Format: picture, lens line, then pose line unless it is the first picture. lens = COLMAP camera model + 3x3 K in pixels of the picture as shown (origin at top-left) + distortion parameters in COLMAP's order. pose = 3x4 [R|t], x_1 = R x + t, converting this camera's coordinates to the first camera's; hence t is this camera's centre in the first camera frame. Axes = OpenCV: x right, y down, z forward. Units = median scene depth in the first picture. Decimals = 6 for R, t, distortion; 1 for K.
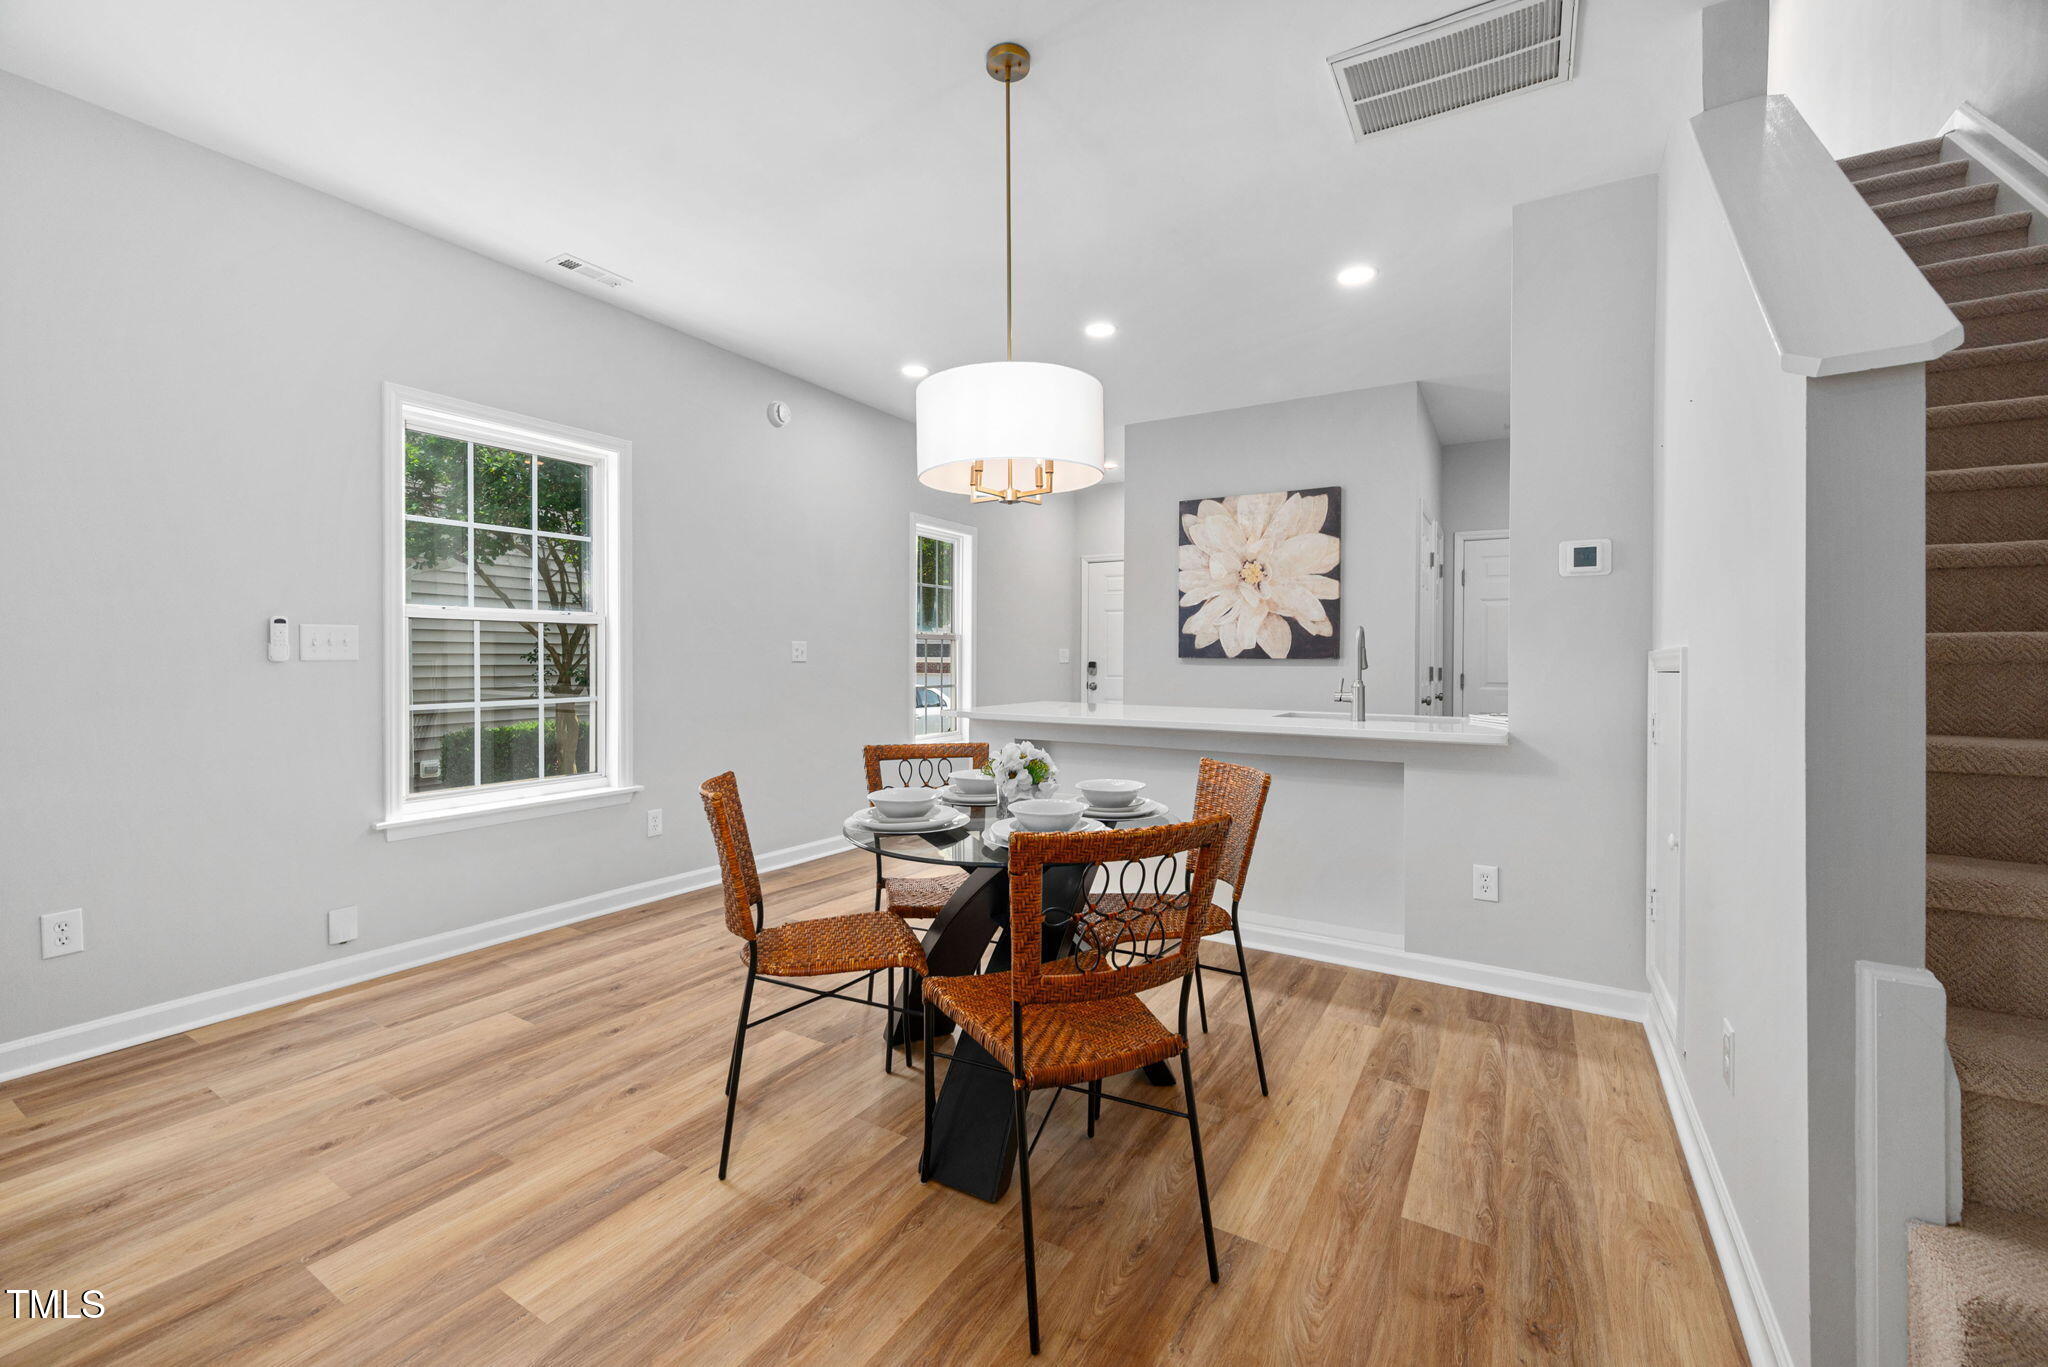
lens RADIAL K [[847.2, 0, 1042.7], [0, 847.2, 666.3], [0, 0, 1]] dist [-0.002355, -0.001566]
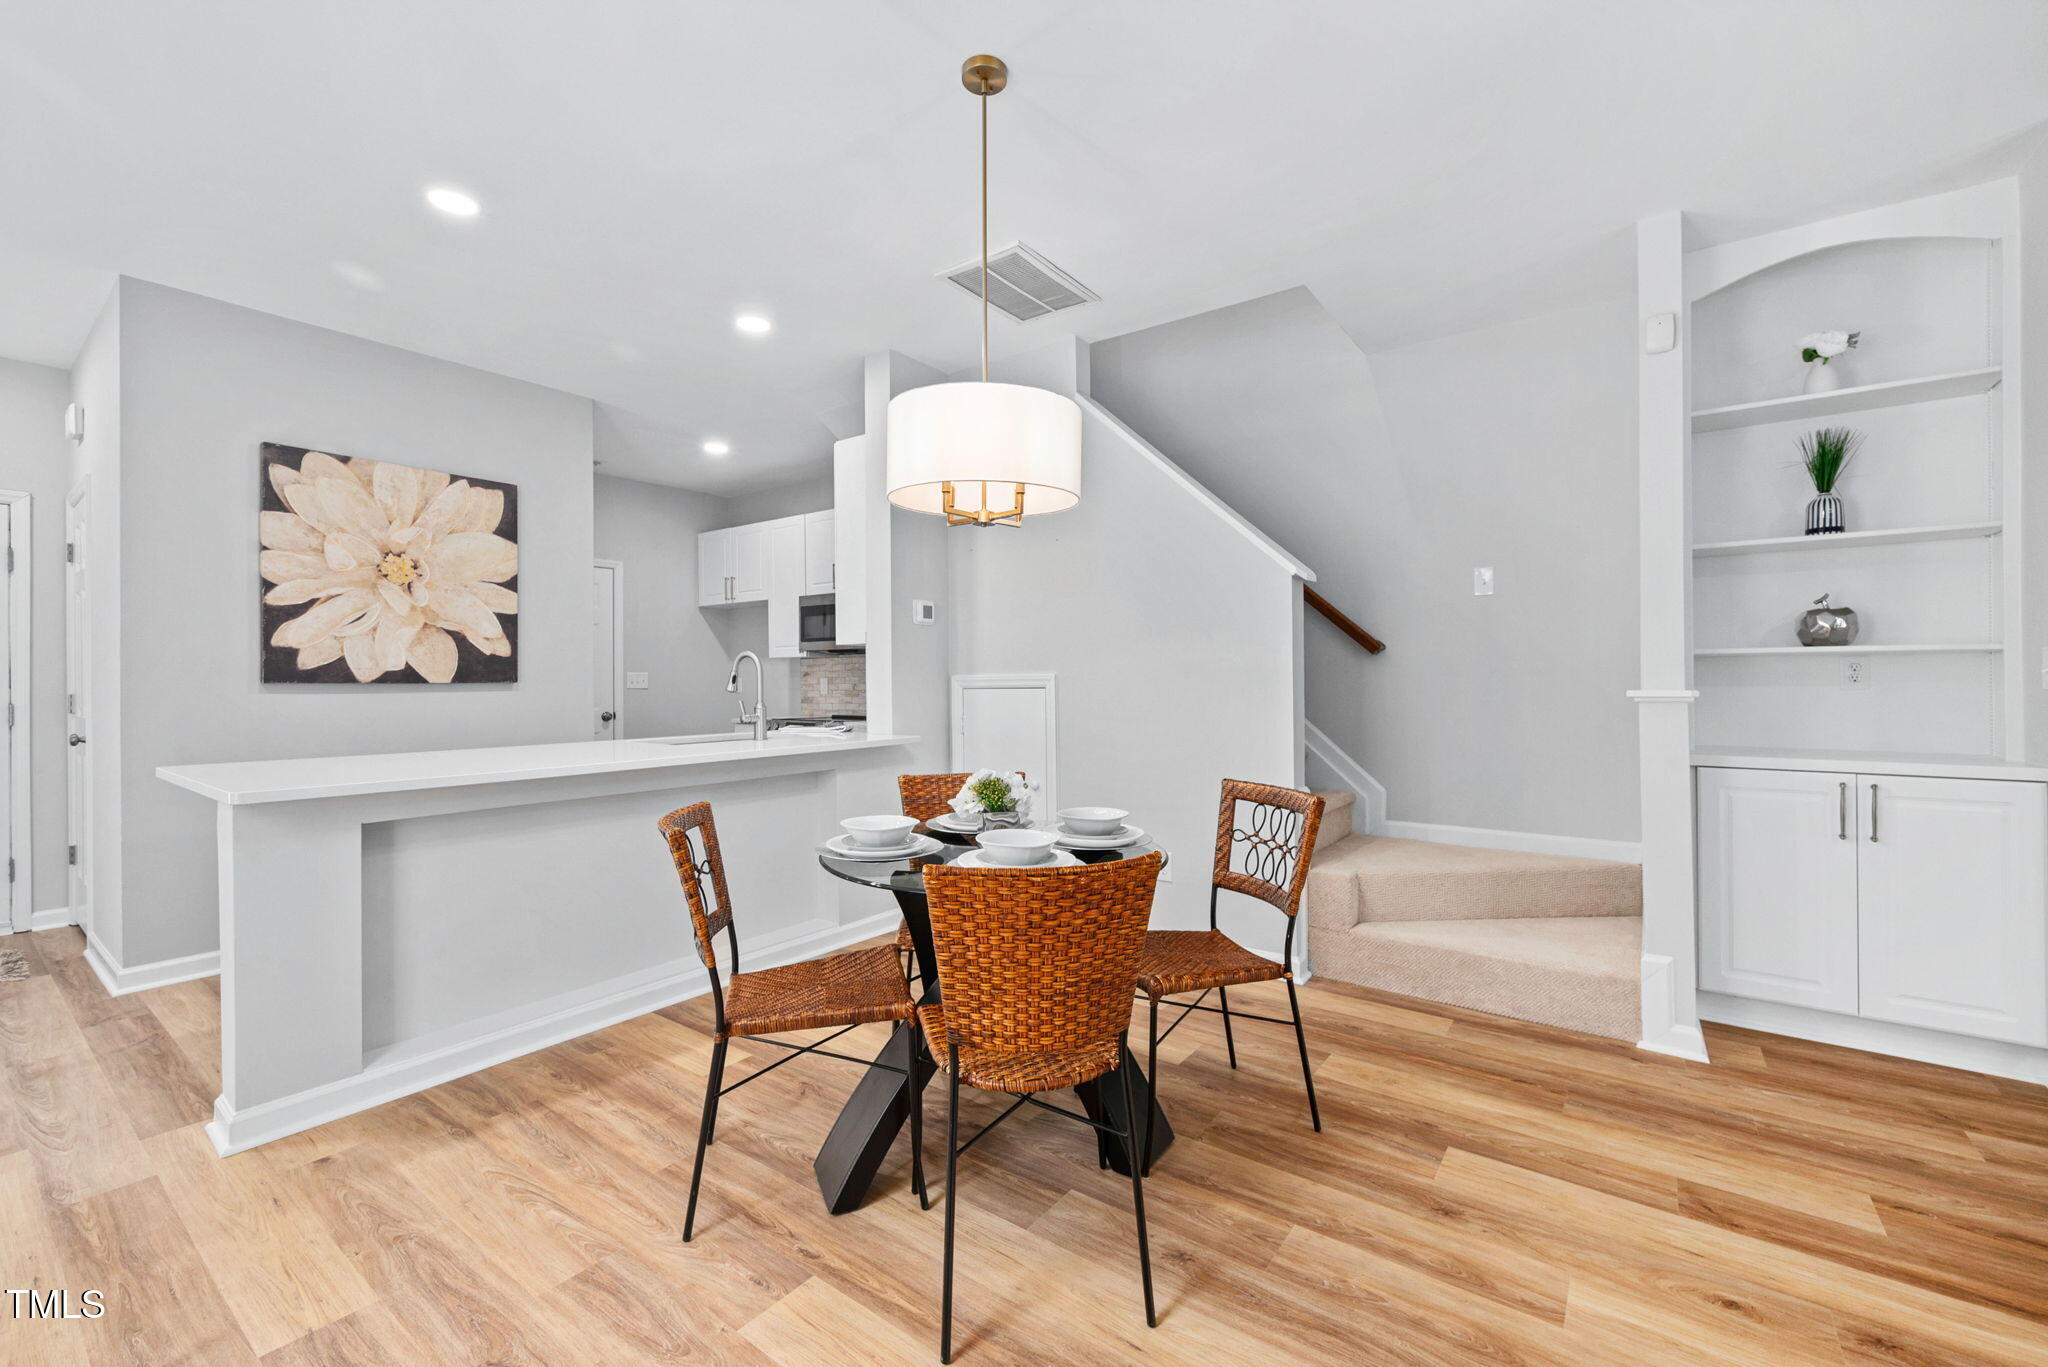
lens RADIAL K [[847.2, 0, 1007.8], [0, 847.2, 677.3], [0, 0, 1]] dist [-0.002355, -0.001566]
pose [[0.097024, -0.003054, 0.995277, -0.766951], [0.014198, 0.999898, 0.001684, -0.013580], [-0.995181, 0.013967, 0.097057, 0.671282]]
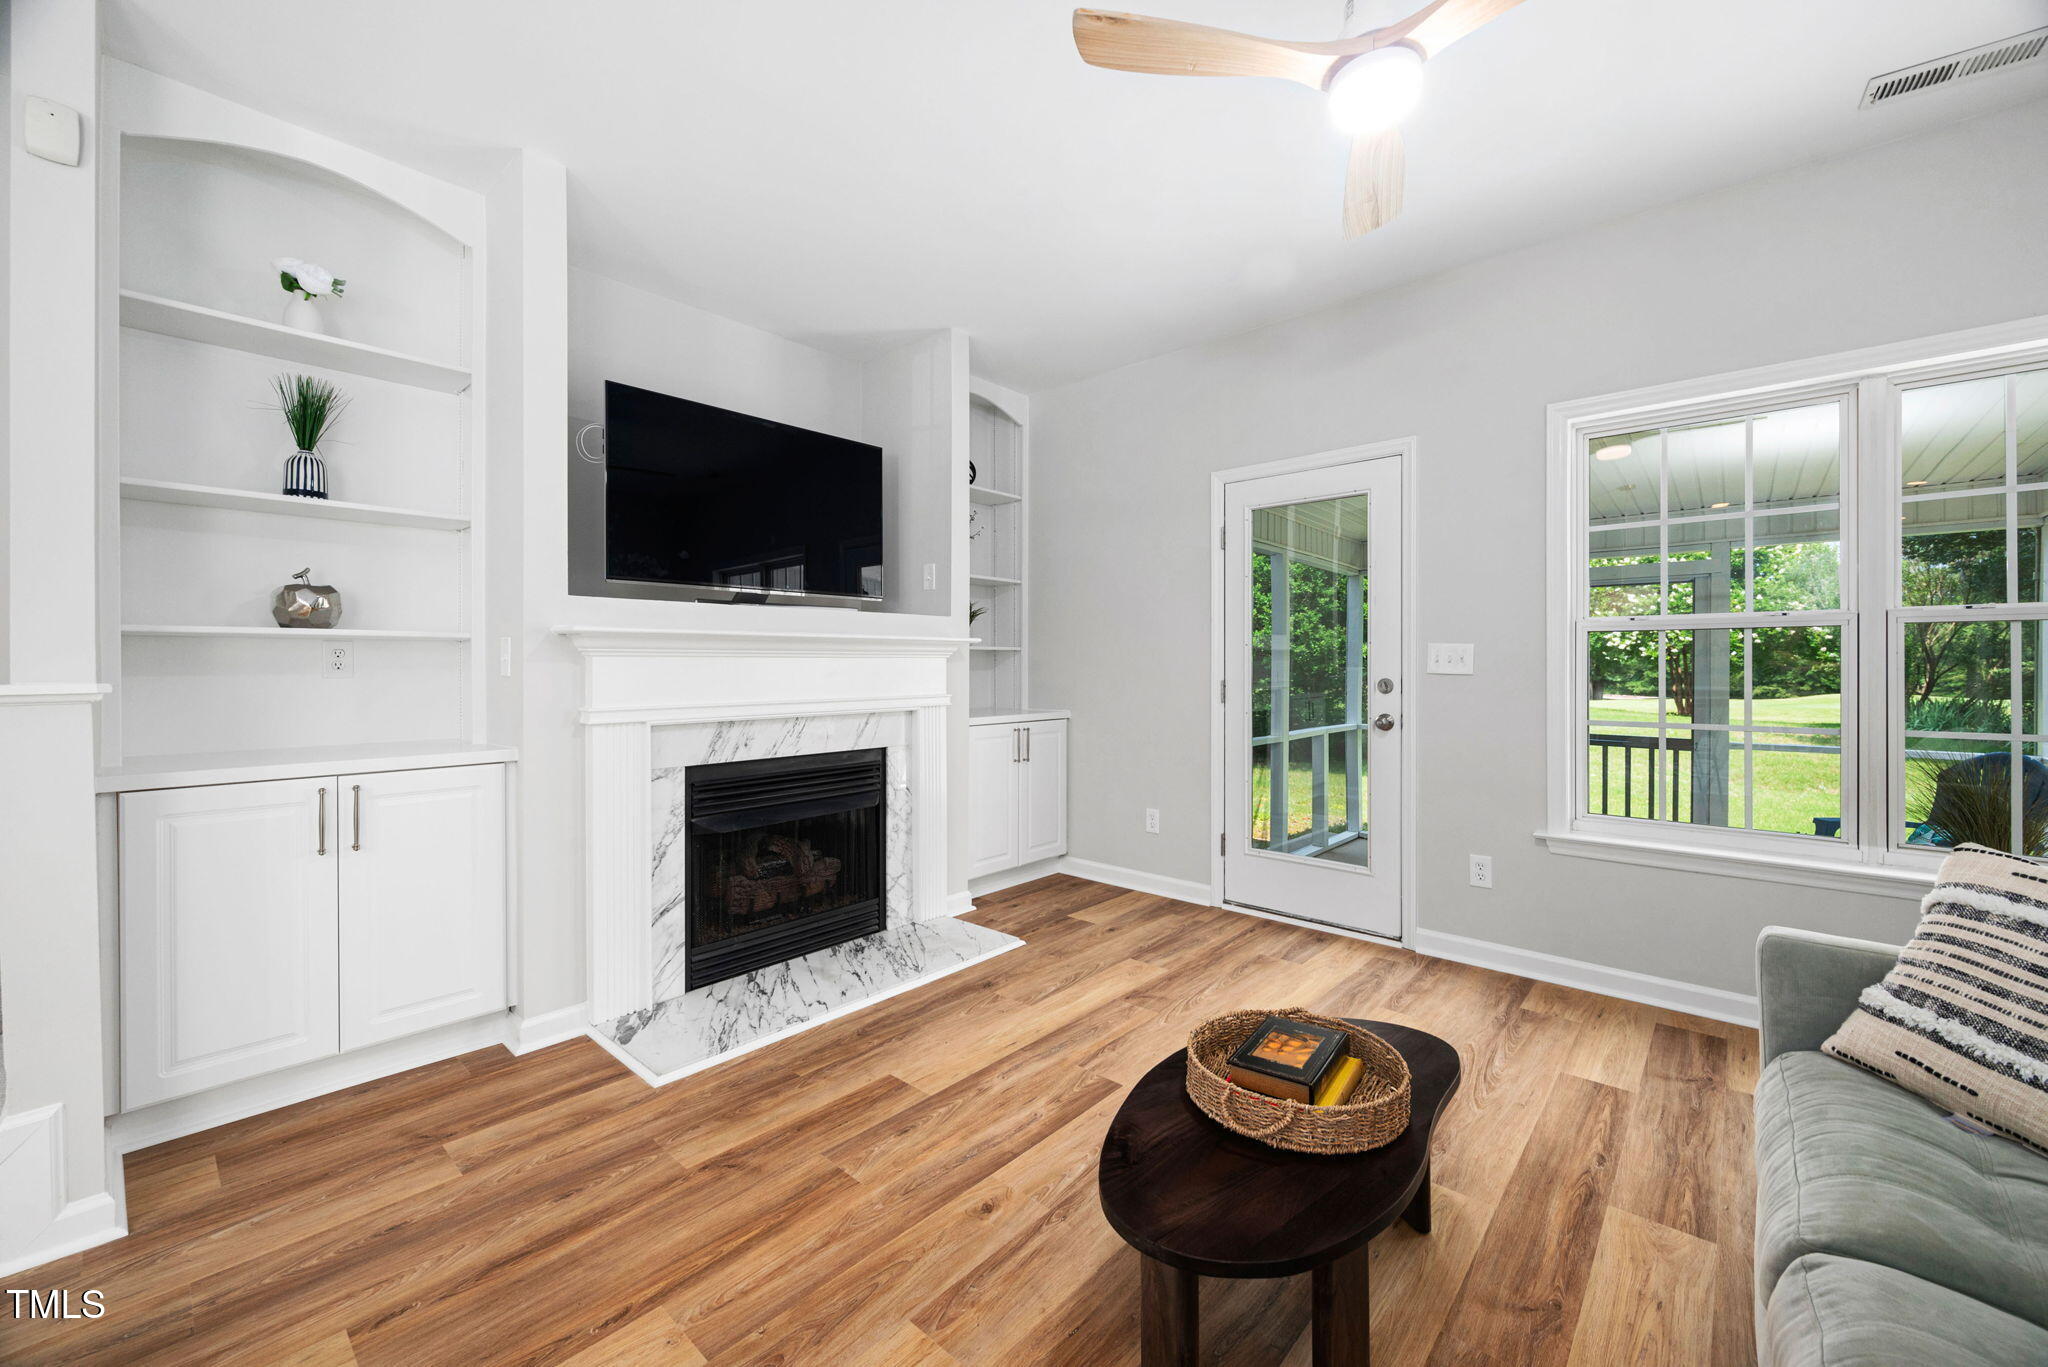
lens RADIAL K [[824.1, 0, 1039.6], [0, 824.1, 666.9], [0, 0, 1]] dist [-0.007804, 0.003121]
pose [[-0.983458, -0.003235, 0.181109, -0.546931], [-0.001197, 0.999935, 0.011358, -0.005584], [-0.181134, 0.010954, -0.983397, 0.475363]]
